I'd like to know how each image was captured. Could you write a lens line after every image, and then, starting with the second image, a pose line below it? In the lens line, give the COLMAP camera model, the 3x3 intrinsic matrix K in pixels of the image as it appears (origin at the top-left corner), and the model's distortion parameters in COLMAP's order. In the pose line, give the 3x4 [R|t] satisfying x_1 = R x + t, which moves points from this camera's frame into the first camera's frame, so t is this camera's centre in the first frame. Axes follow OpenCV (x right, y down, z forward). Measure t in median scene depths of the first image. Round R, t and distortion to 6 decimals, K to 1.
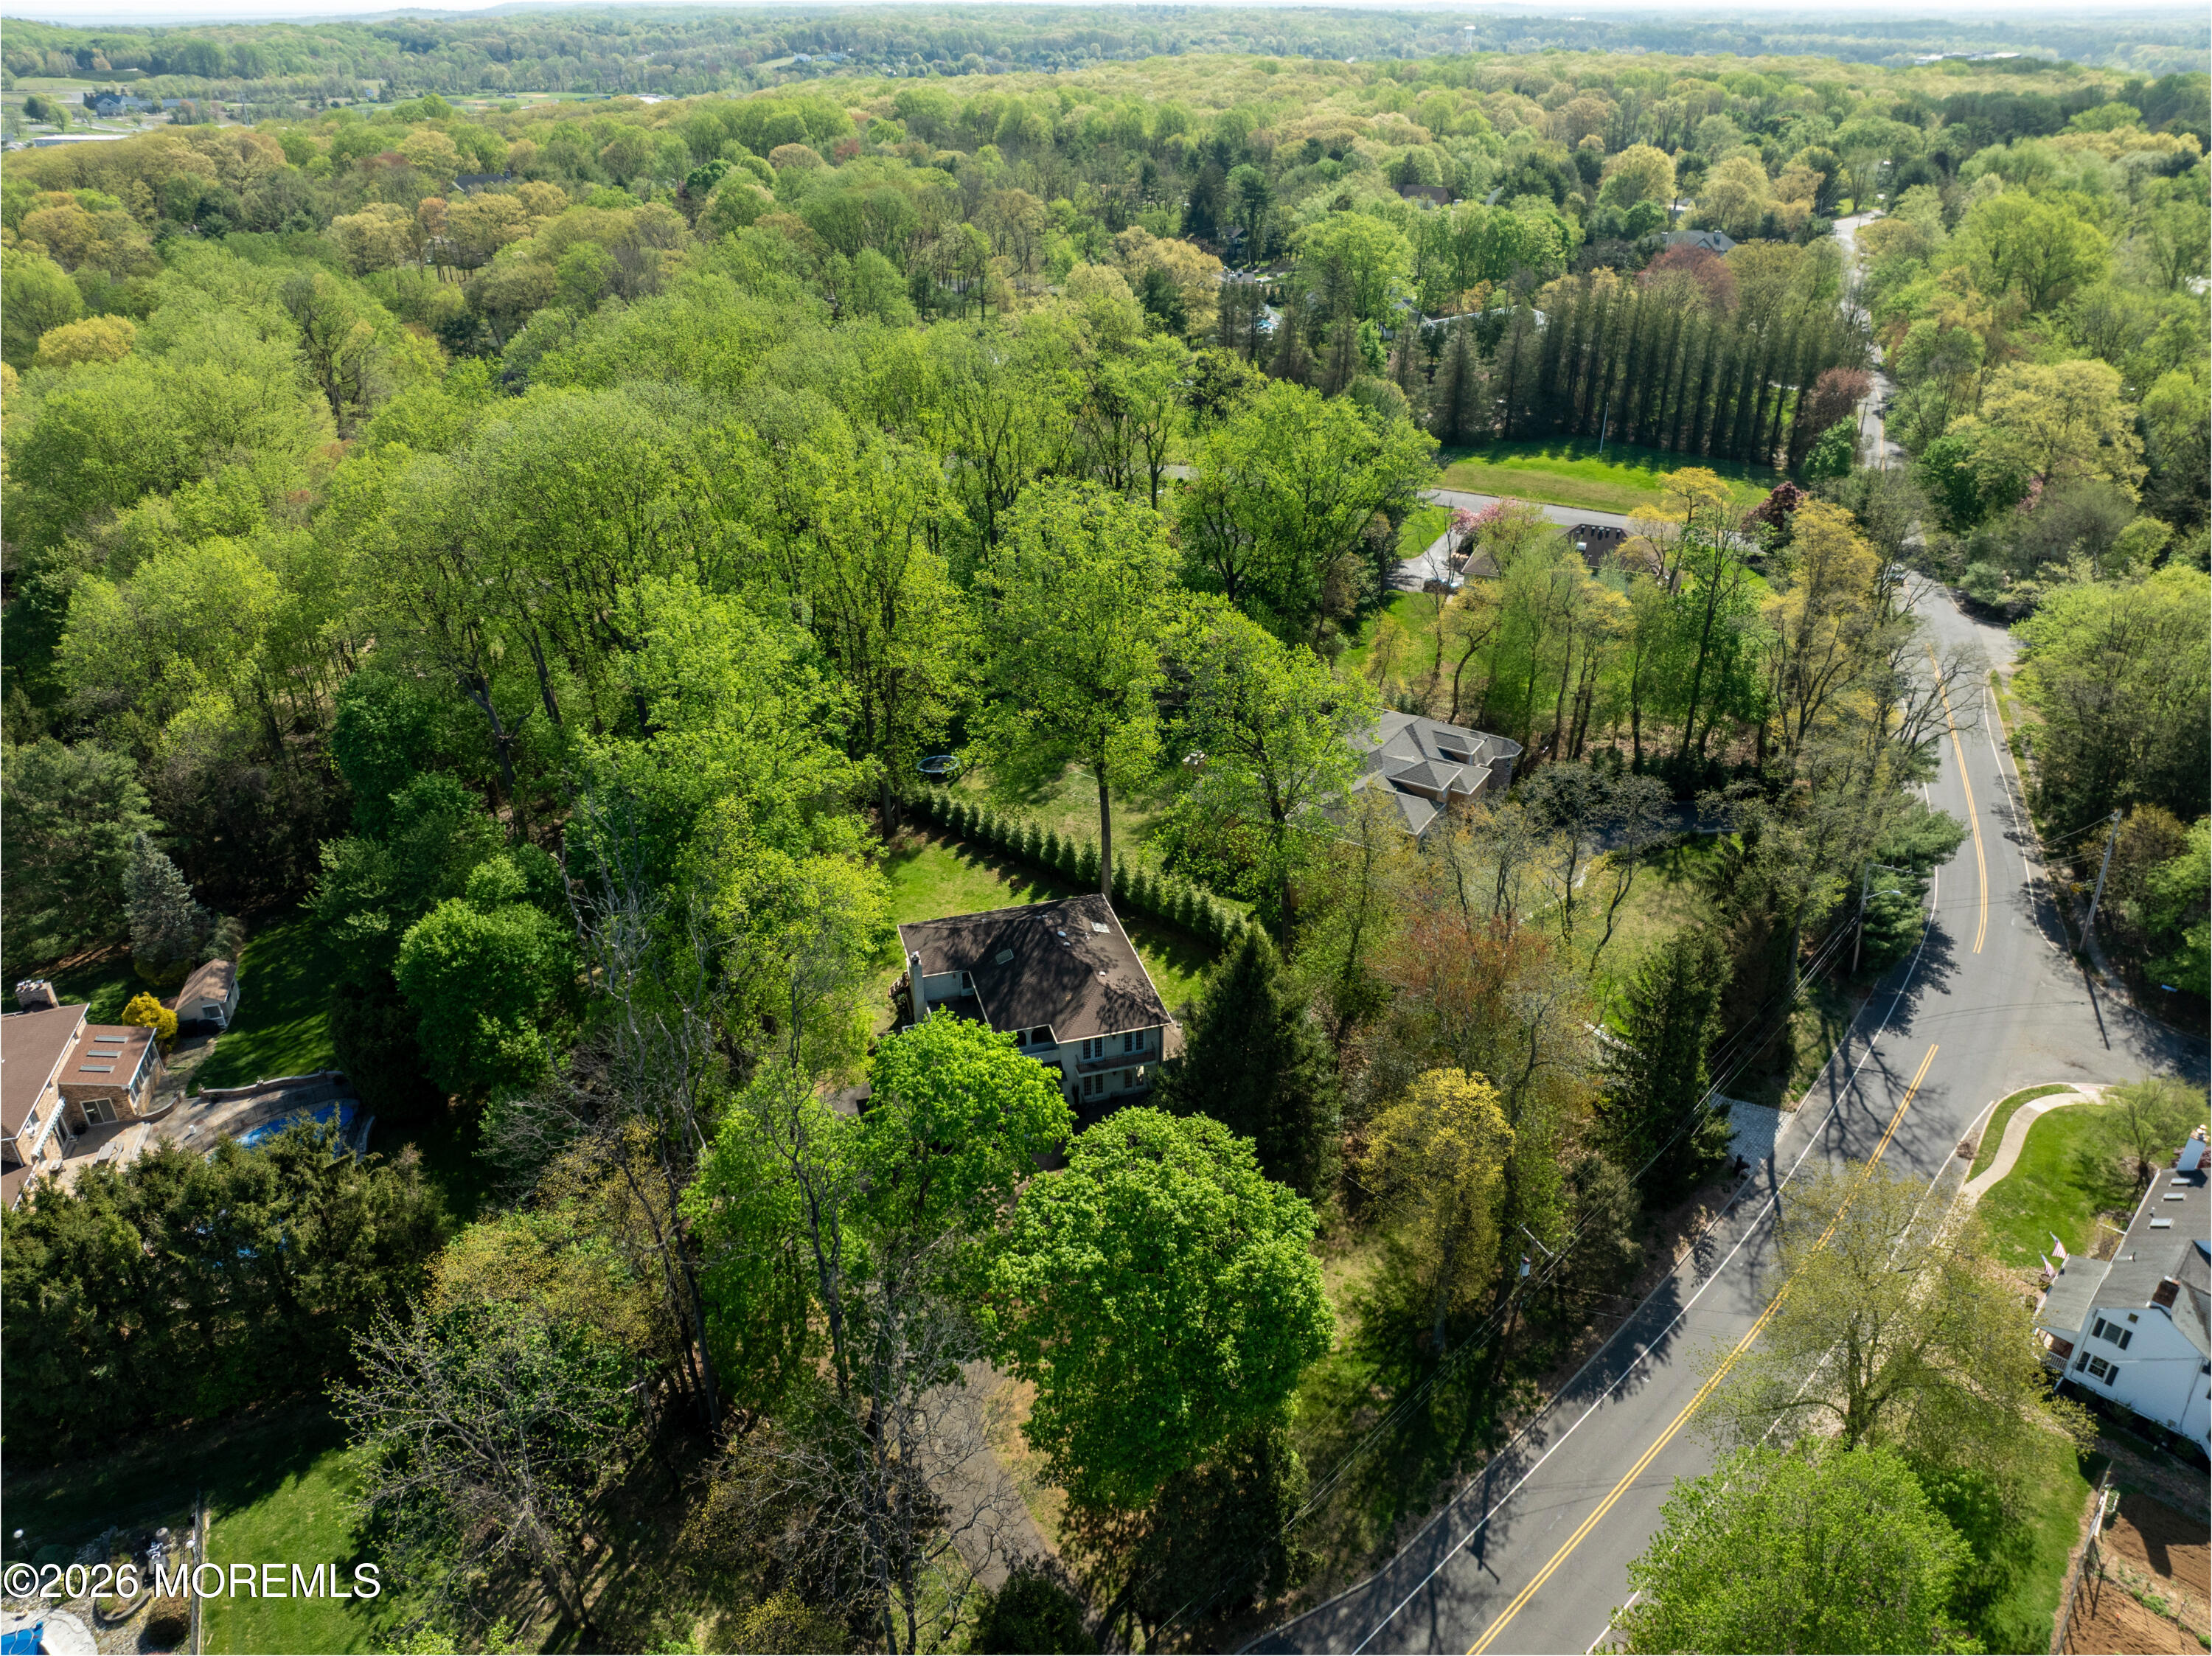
lens RADIAL K [[1597.5, 0, 1106.0], [0, 1597.5, 828.0], [0, 0, 1]] dist [-0.034832, -0.000439]
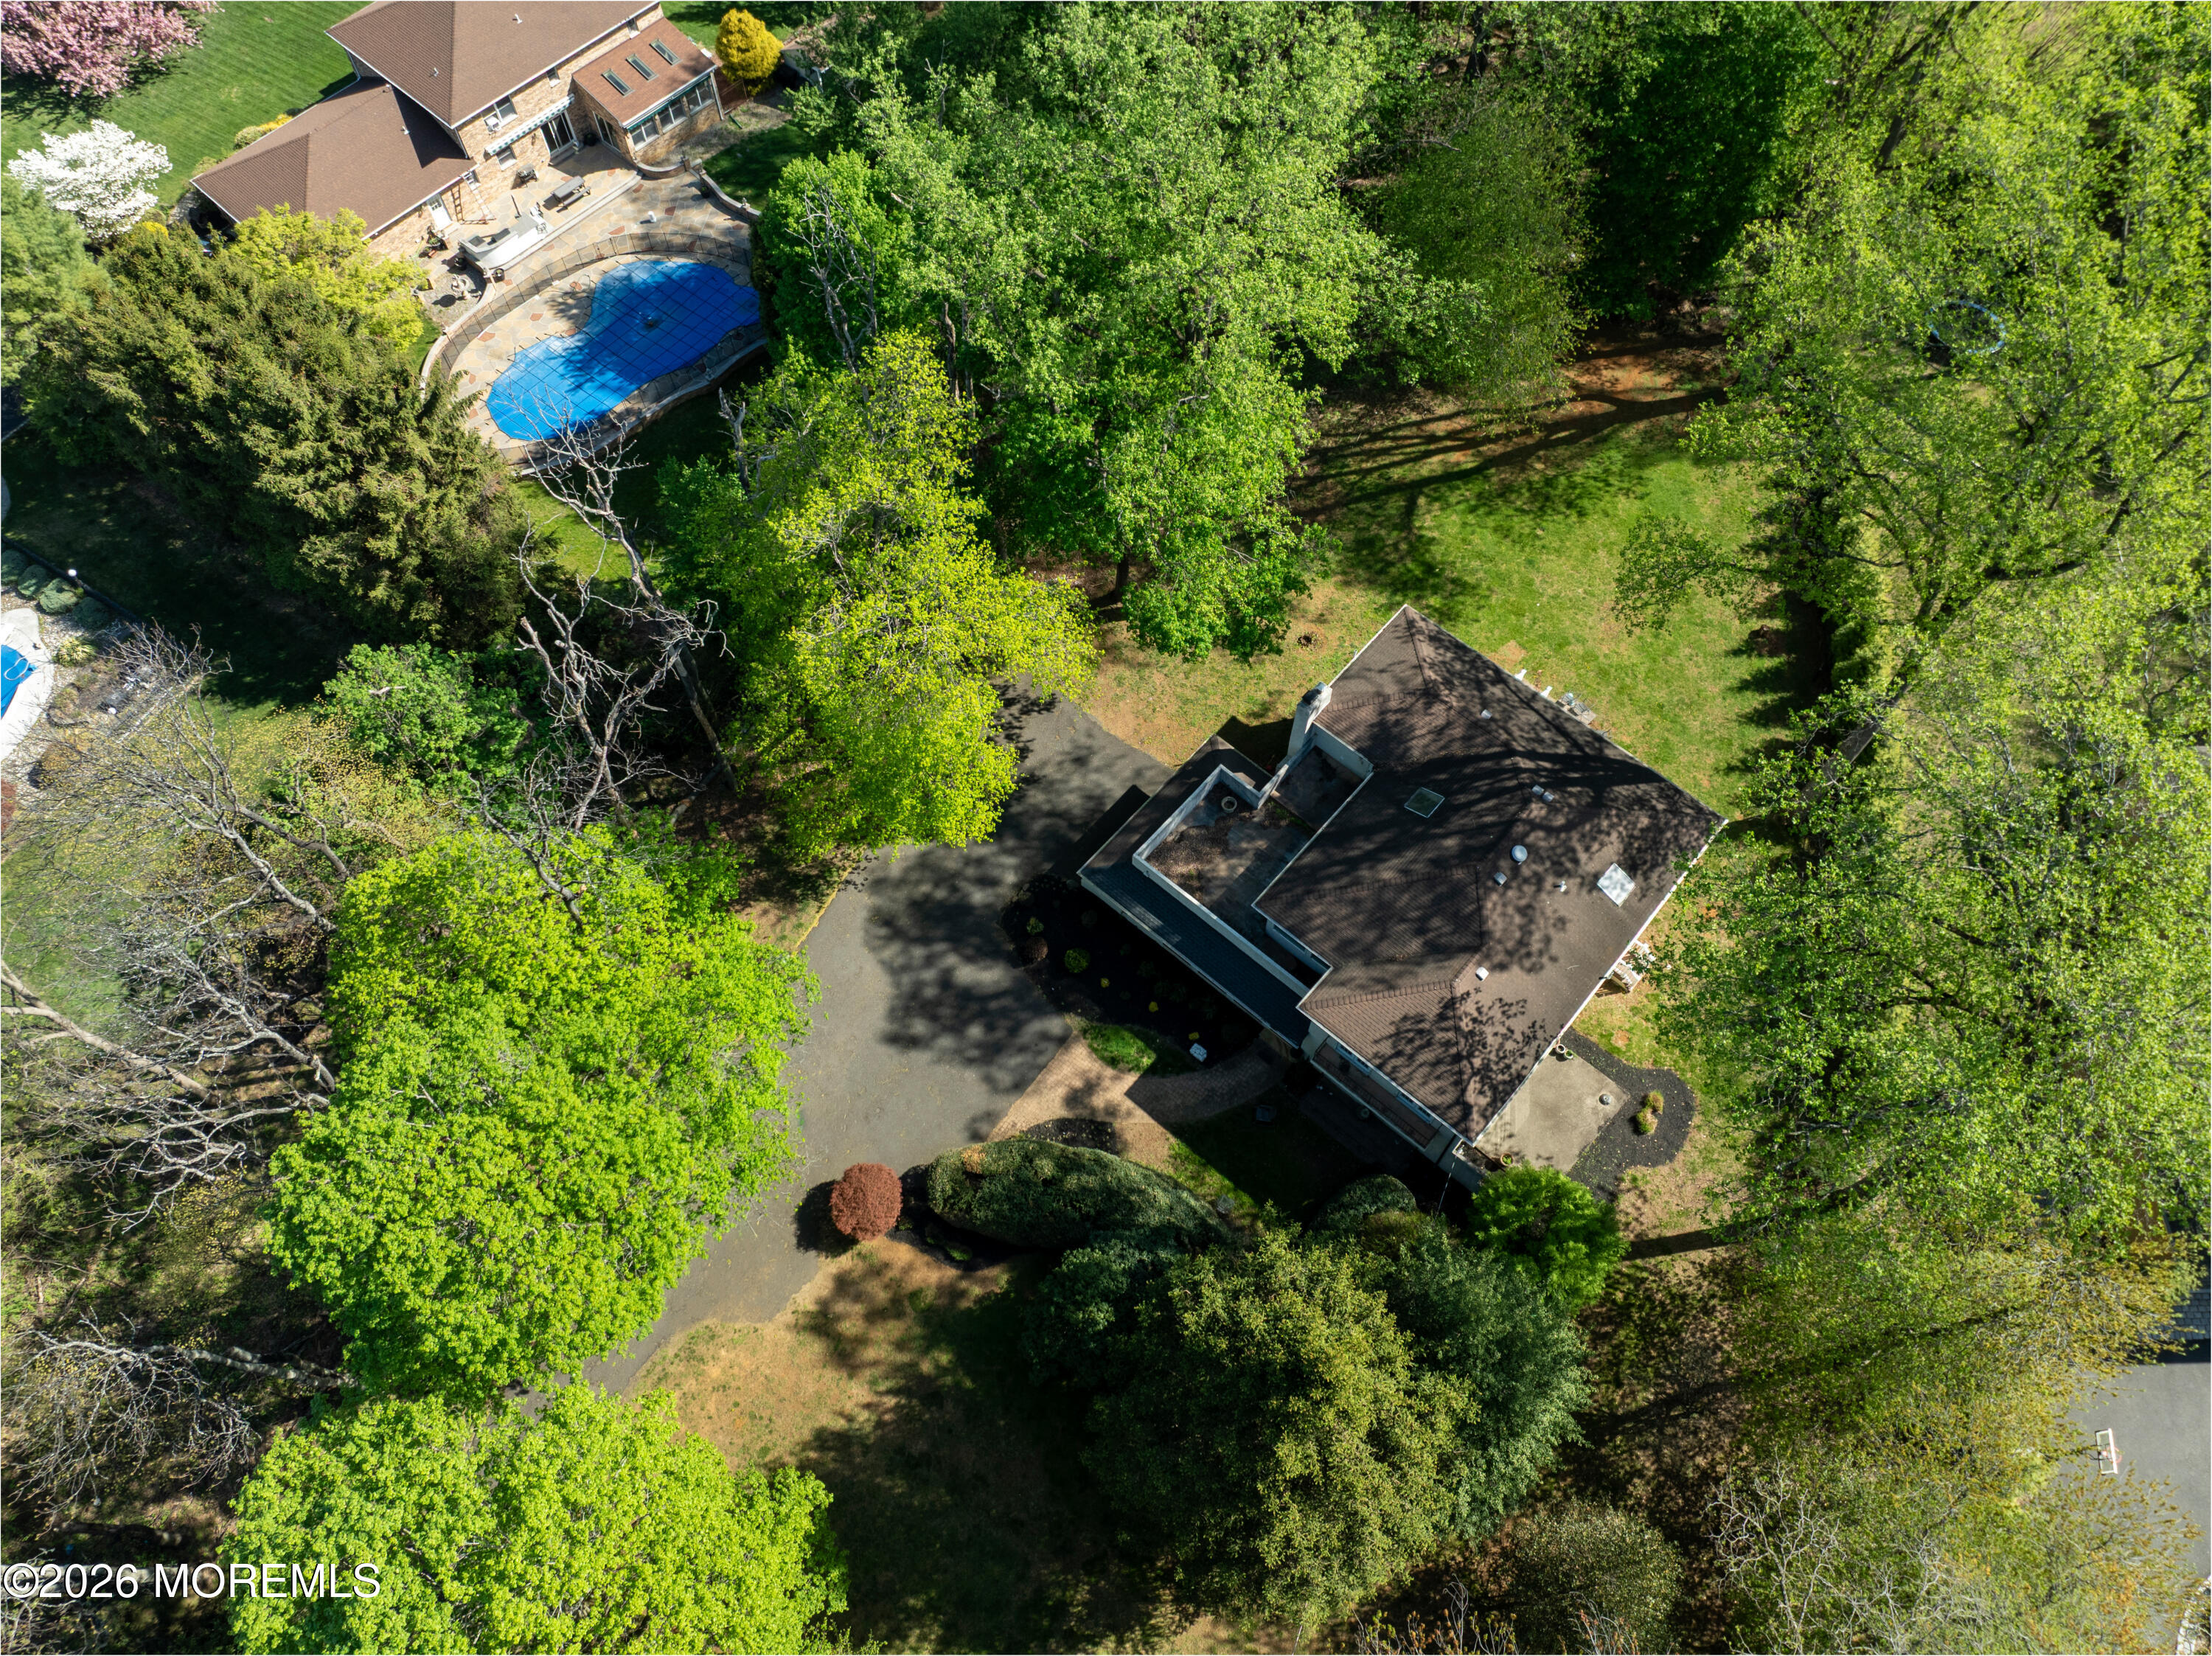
lens RADIAL K [[1597.5, 0, 1106.0], [0, 1597.5, 828.0], [0, 0, 1]] dist [-0.034832, -0.000439]
pose [[0.529792, 0.747091, -0.401466, 0.109502], [-0.395273, 0.636302, 0.662480, -0.241286], [0.750386, -0.192288, 0.632413, 0.591892]]
